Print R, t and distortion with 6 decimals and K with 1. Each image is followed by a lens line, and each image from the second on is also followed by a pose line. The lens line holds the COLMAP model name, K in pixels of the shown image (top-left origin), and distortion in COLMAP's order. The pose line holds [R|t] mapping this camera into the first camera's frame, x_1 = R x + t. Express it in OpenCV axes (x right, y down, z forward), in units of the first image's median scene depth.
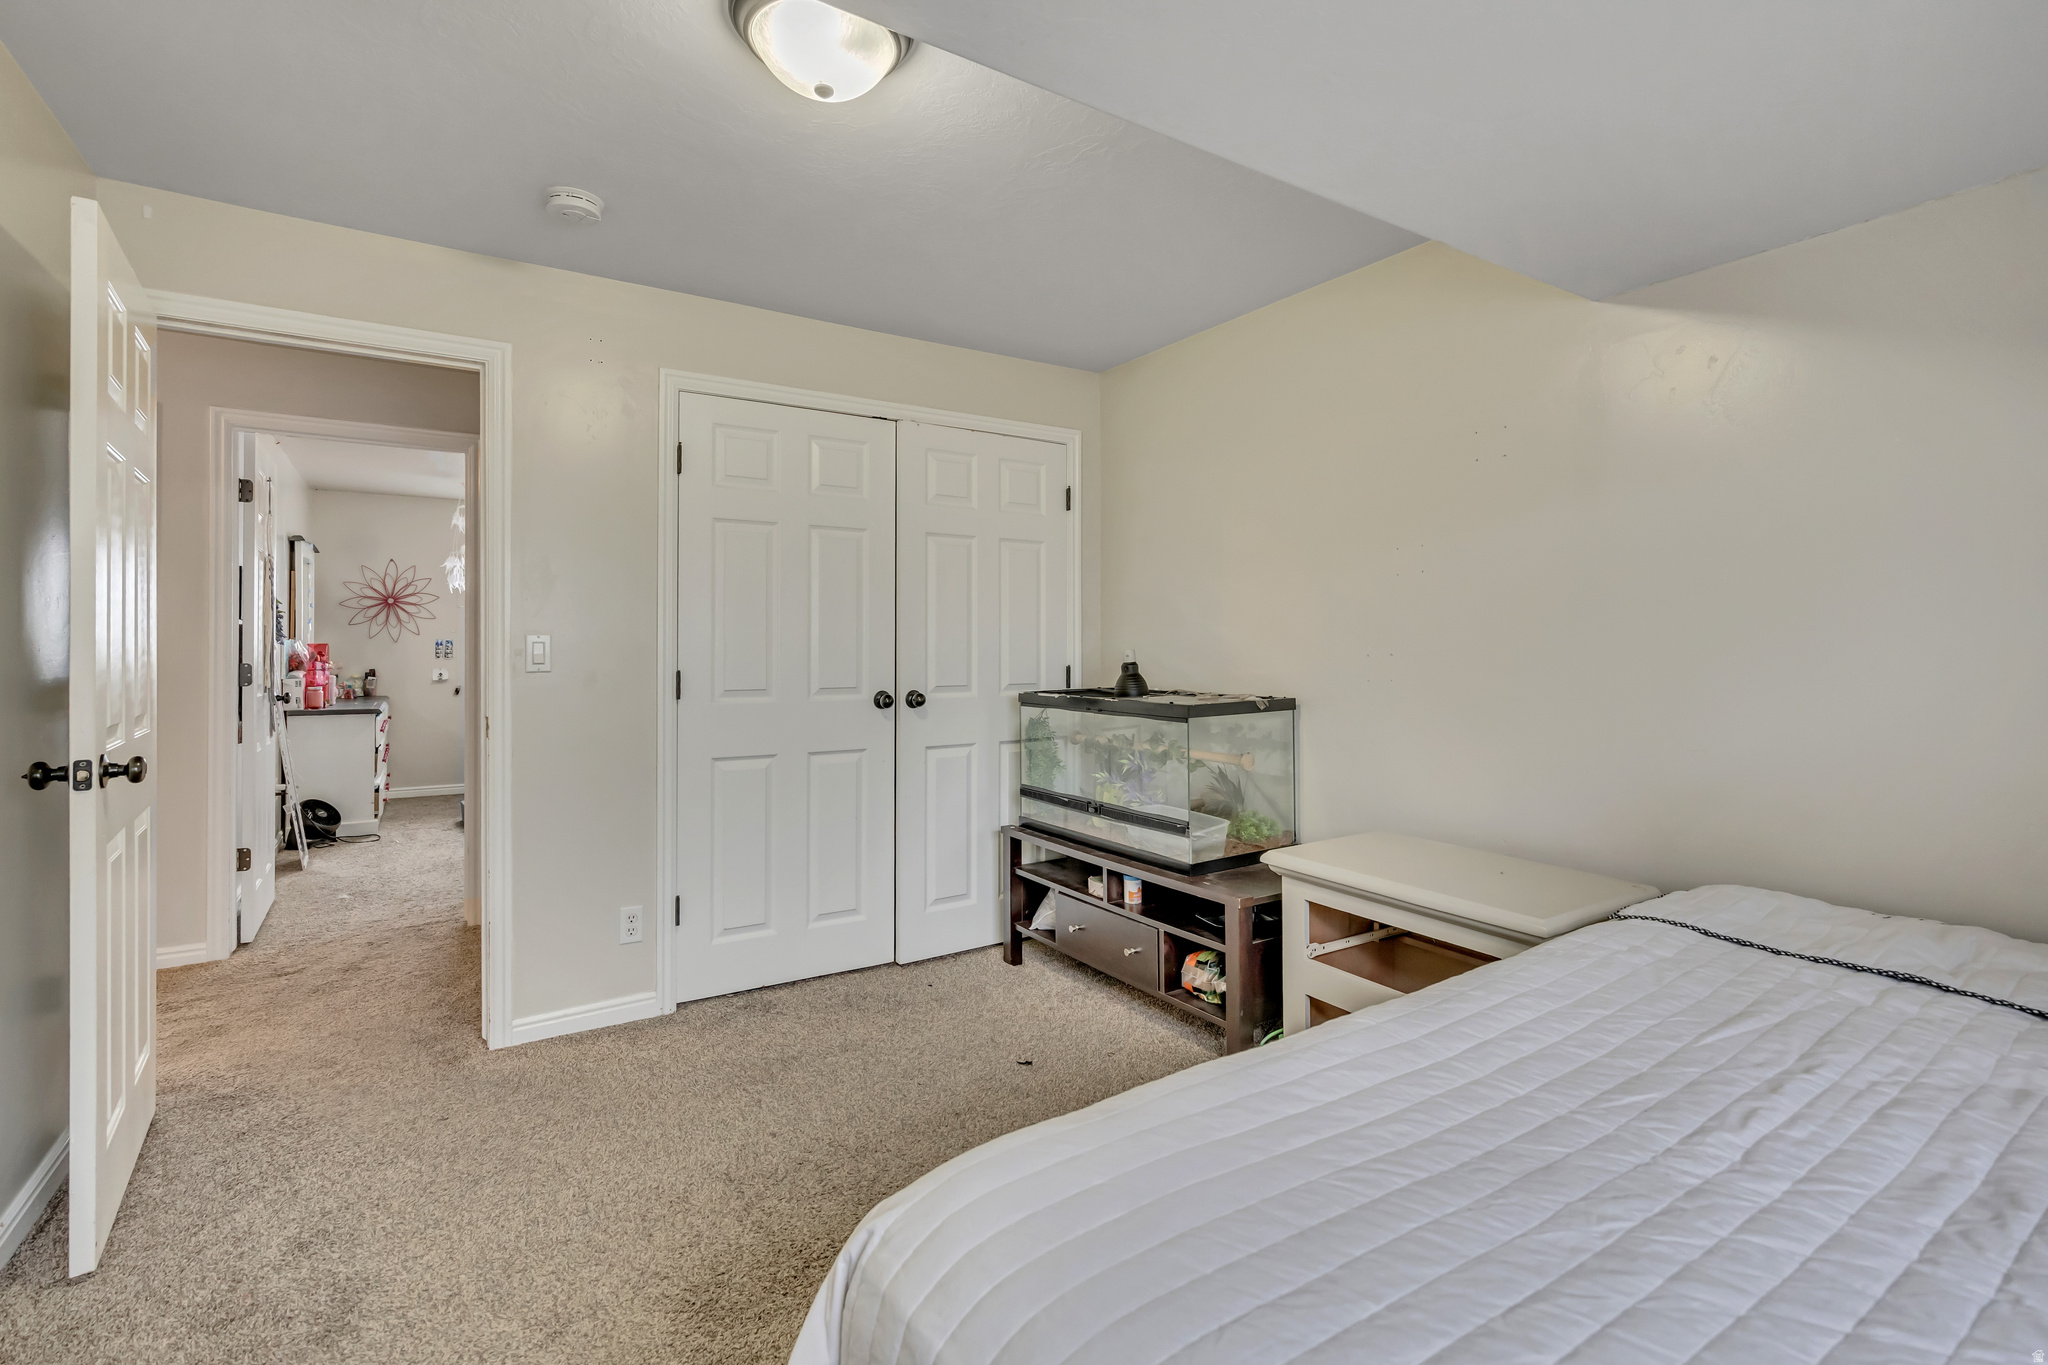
lens RADIAL K [[913.5, 0, 1020.6], [0, 913.5, 661.1], [0, 0, 1]] dist [-0.013563, 0.000553]
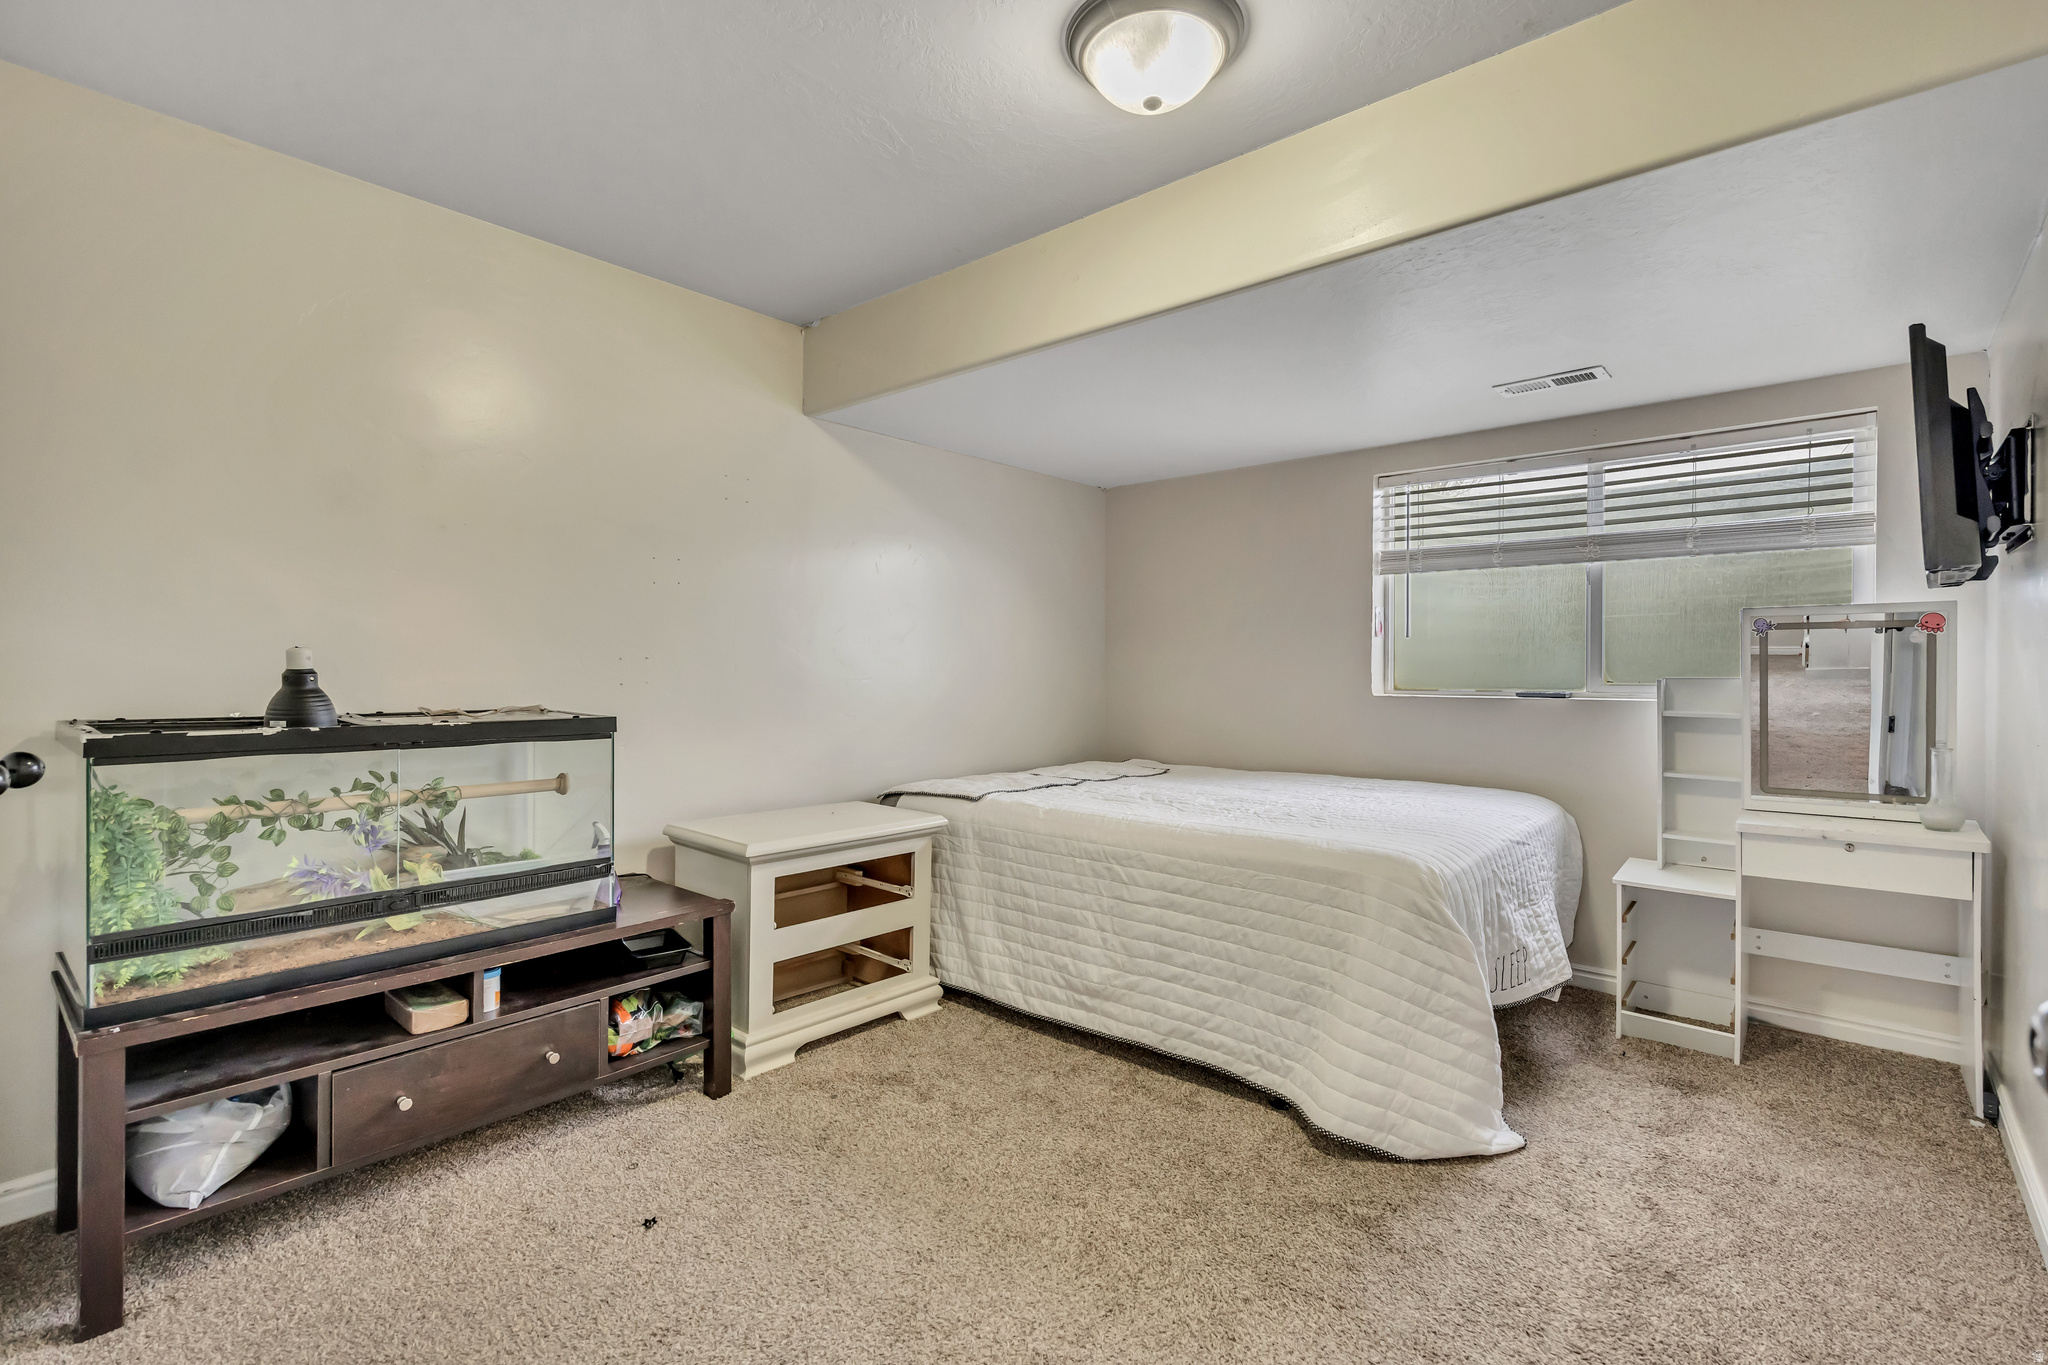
lens RADIAL K [[913.5, 0, 1020.6], [0, 913.5, 661.1], [0, 0, 1]] dist [-0.013563, 0.000553]
pose [[-0.268697, 0.007557, 0.963195, -0.593382], [0.000391, 0.999970, -0.007737, 0.000995], [-0.963225, -0.001702, -0.268692, 0.706636]]
